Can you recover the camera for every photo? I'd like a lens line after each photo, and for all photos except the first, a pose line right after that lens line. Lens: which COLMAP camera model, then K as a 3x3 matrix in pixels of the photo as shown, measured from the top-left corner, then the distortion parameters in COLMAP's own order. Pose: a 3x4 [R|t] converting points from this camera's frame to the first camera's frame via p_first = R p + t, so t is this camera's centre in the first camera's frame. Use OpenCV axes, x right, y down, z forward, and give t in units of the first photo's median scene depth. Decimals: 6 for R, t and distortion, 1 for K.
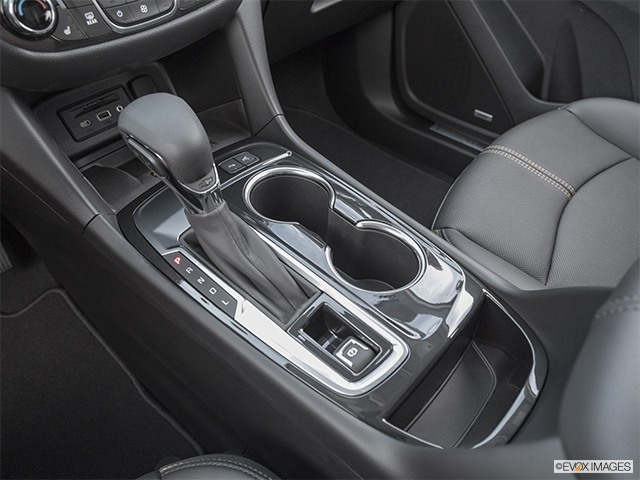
lens RADIAL K [[450.6, 0, 337.9], [0, 450.6, 239.2], [0, 0, 1]] dist [0.002438, -0.001994]
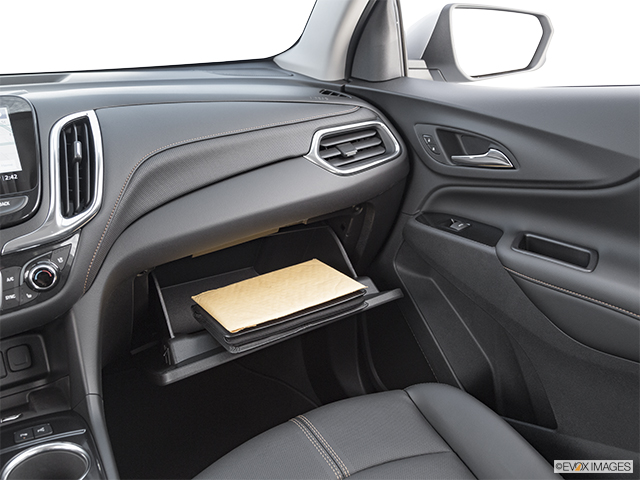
lens RADIAL K [[558.0, 0, 325.9], [0, 558.0, 238.2], [0, 0, 1]] dist [-0.017709, 0.029561]
pose [[0.949328, 0.051784, -0.309992, 1.049382], [-0.191965, 0.876506, -0.441459, -0.148812], [0.248850, 0.478597, 0.842032, -0.253534]]
